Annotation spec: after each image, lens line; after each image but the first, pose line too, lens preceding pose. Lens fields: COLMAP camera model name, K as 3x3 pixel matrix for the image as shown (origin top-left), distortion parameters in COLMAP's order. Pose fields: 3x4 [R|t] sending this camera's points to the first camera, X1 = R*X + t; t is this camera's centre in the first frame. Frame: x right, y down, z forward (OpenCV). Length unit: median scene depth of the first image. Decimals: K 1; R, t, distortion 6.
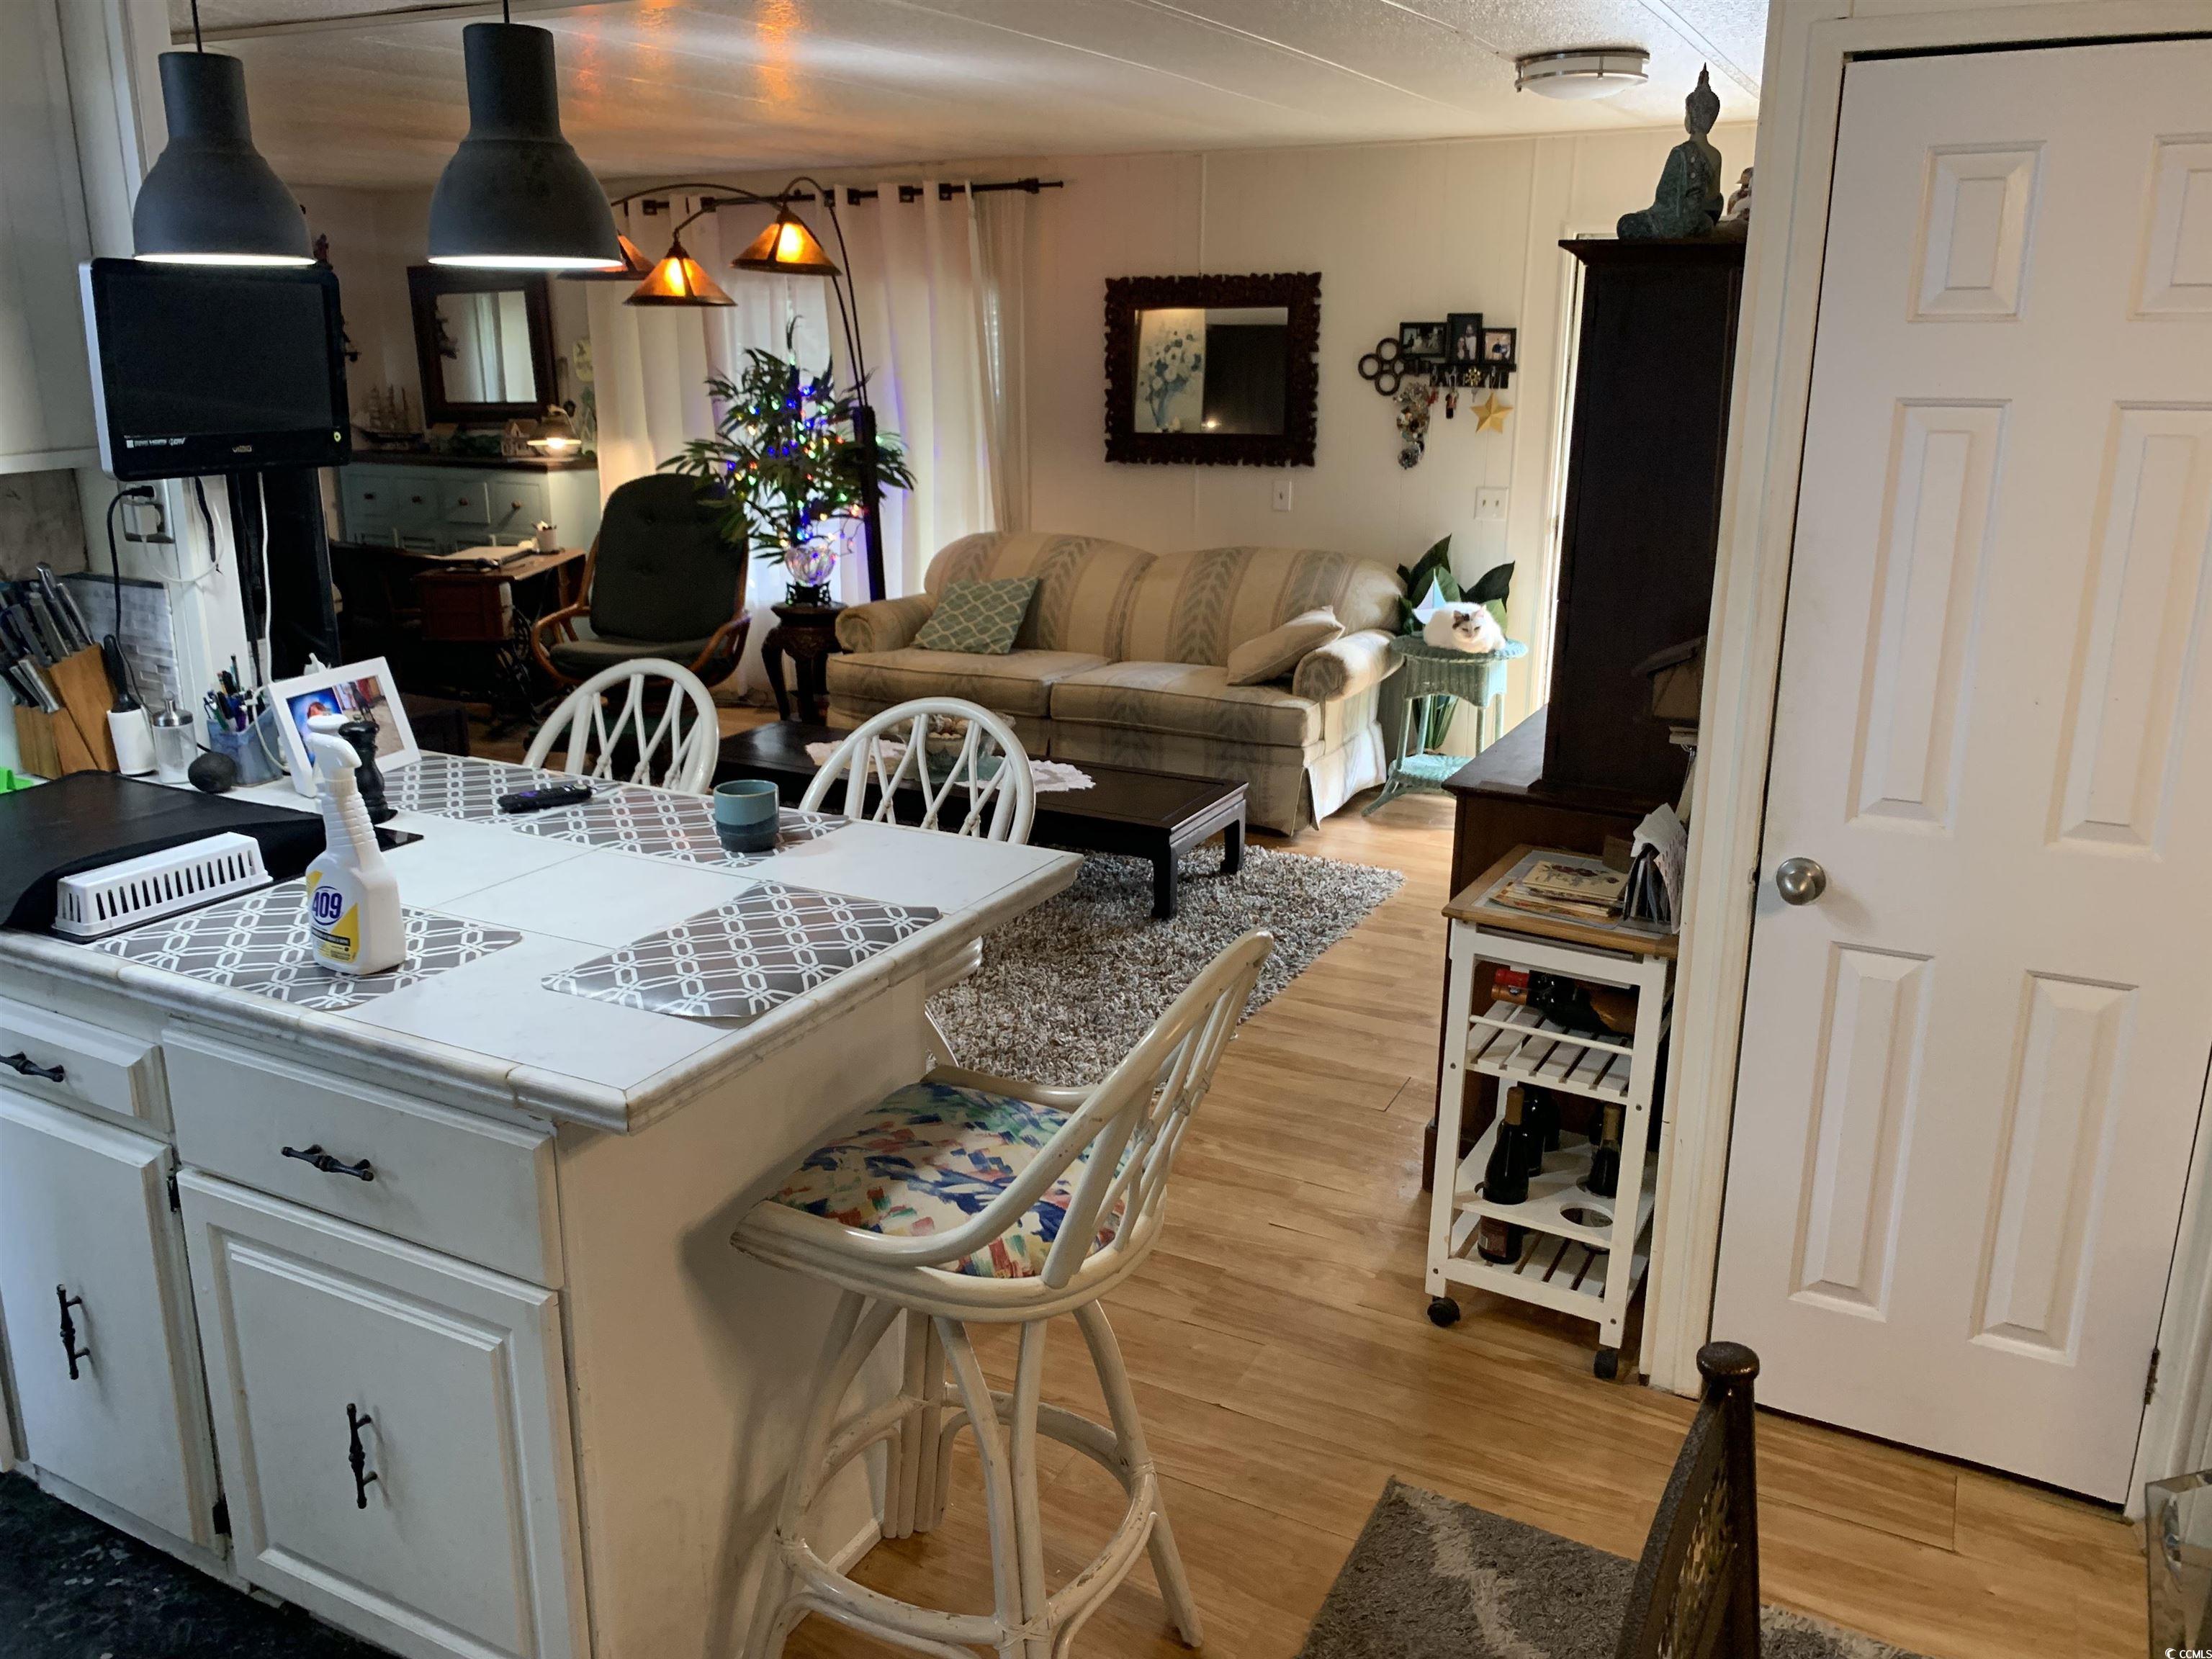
lens RADIAL K [[1765.9, 0, 1106.0], [0, 1765.9, 829.5], [0, 0, 1]] dist [-0.000991, -0.003403]
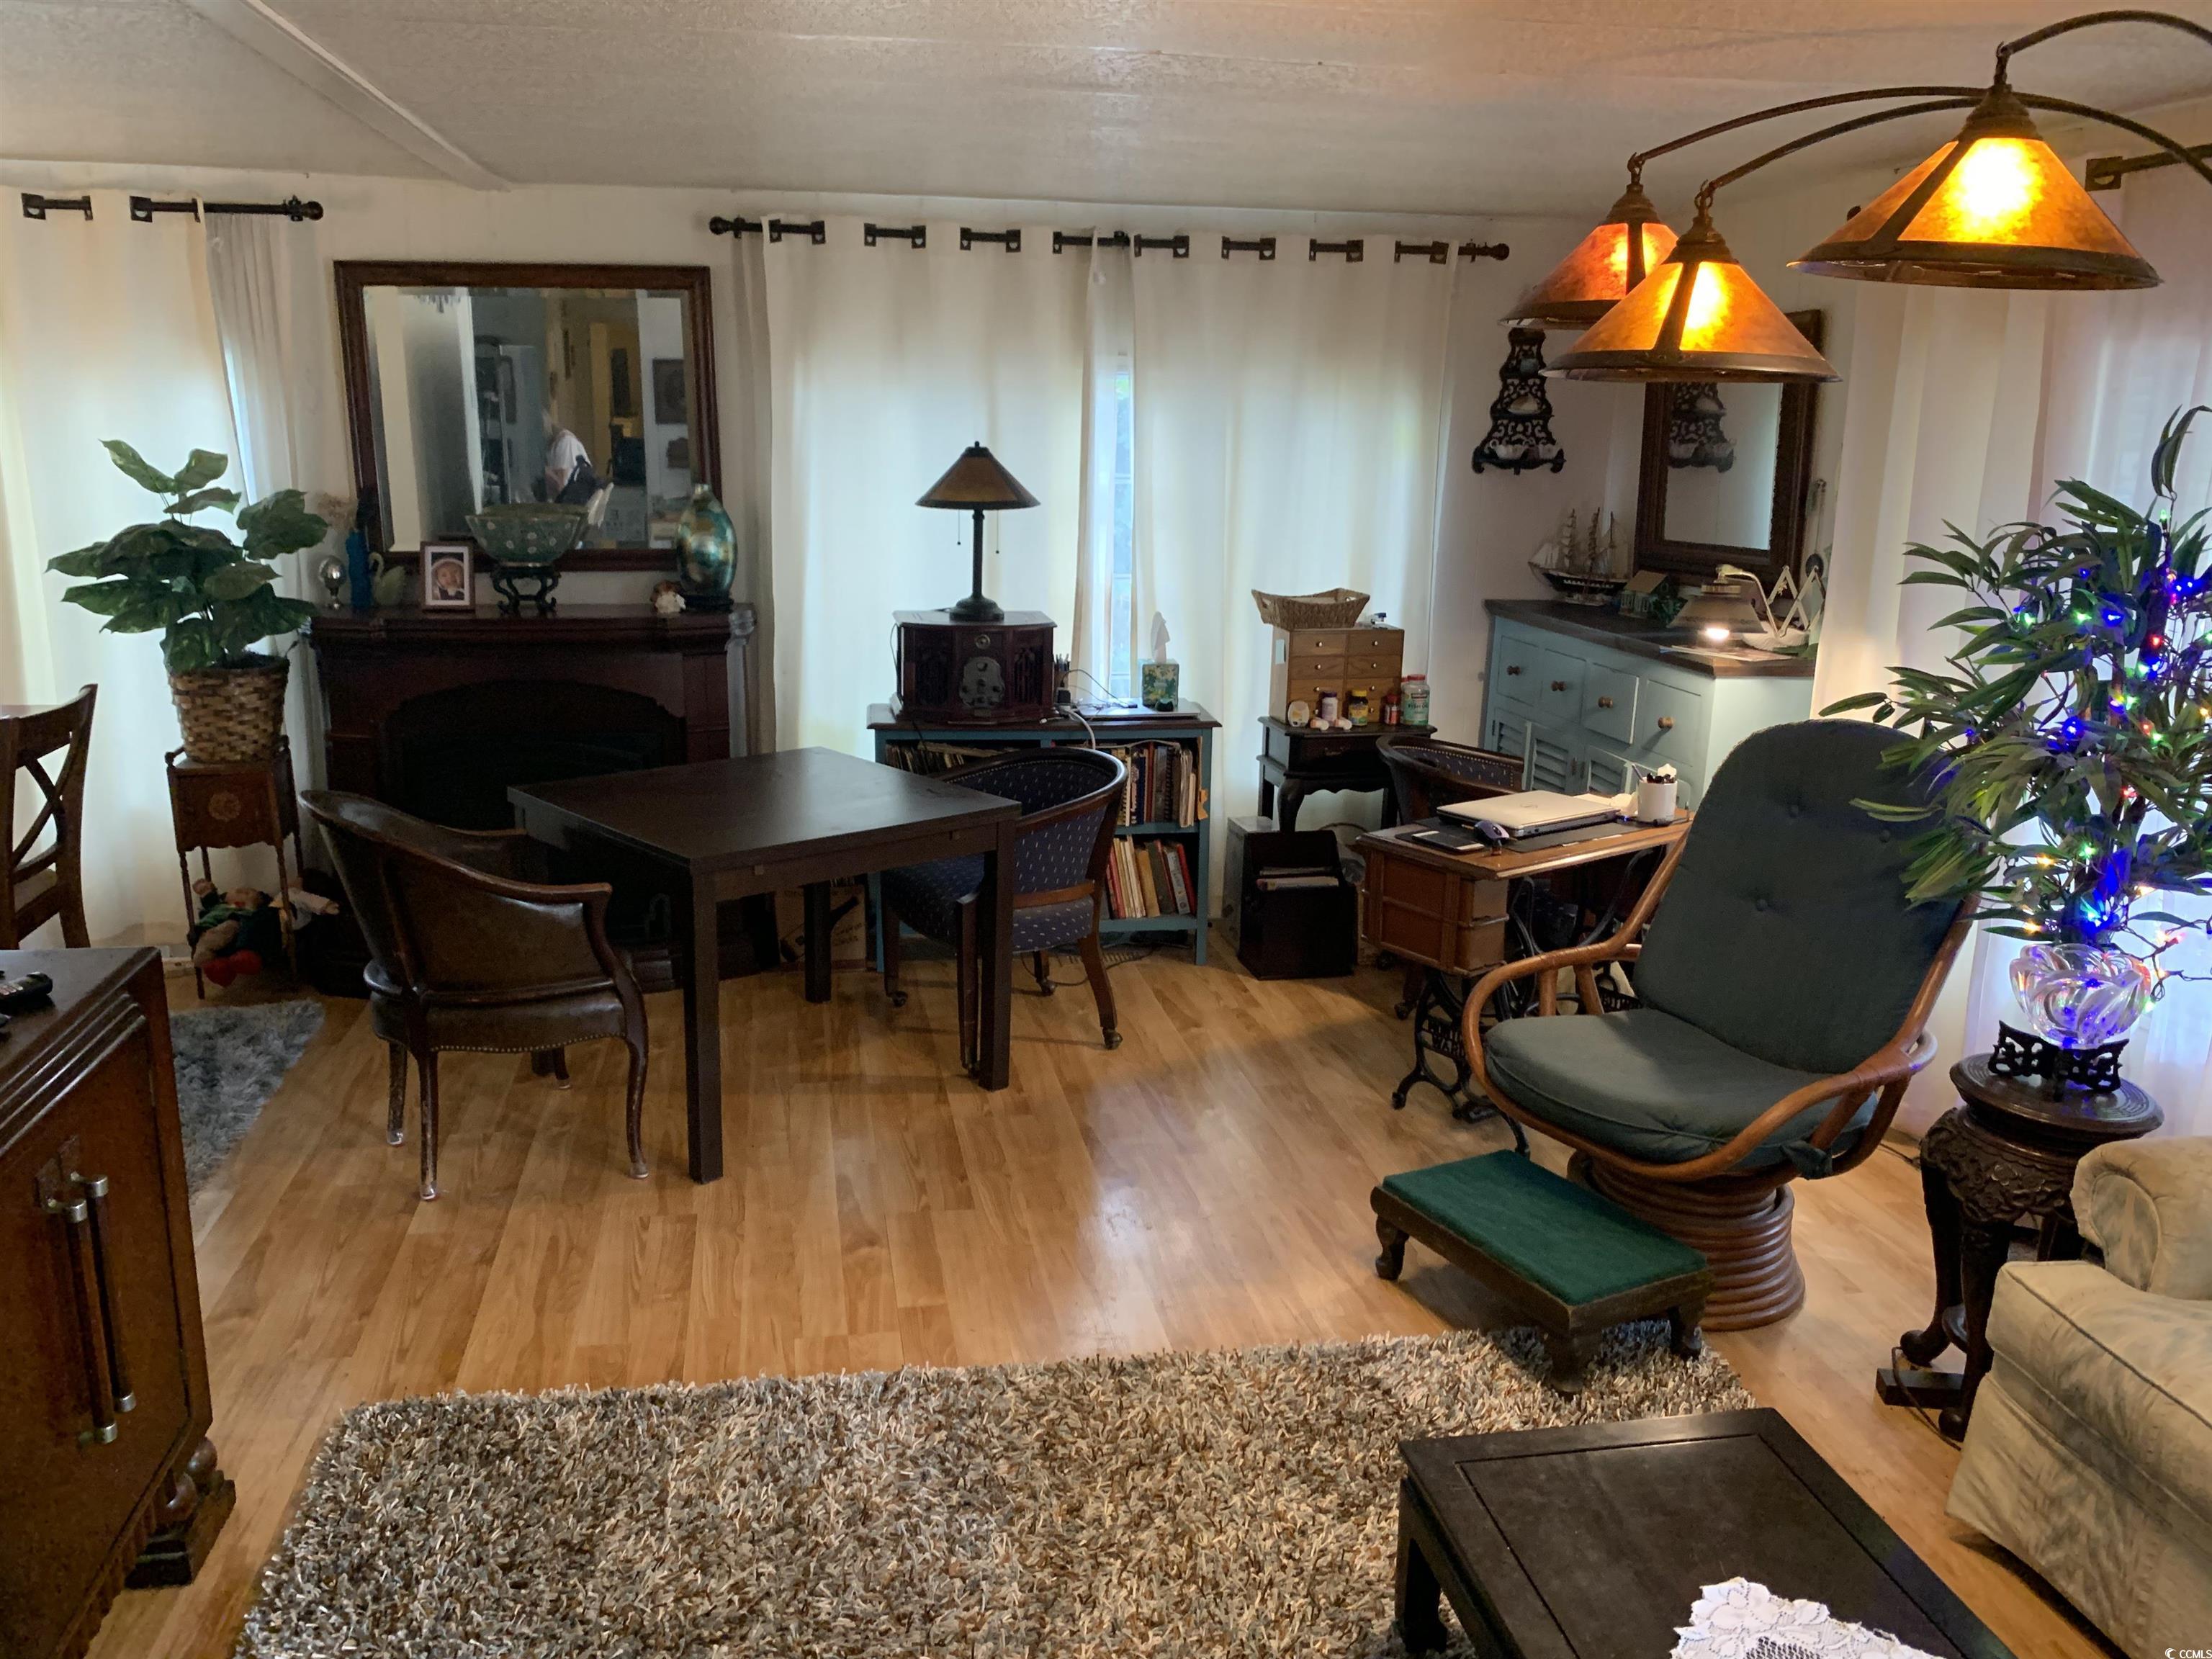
lens RADIAL K [[1665.9, 0, 1104.2], [0, 1665.9, 841.8], [0, 0, 1]] dist [0.049518, -0.083718]
pose [[0.623924, 0.198312, -0.755904, -0.016196], [-0.220620, 0.972619, 0.073068, -0.156803], [0.749697, 0.121178, 0.650592, 0.537644]]
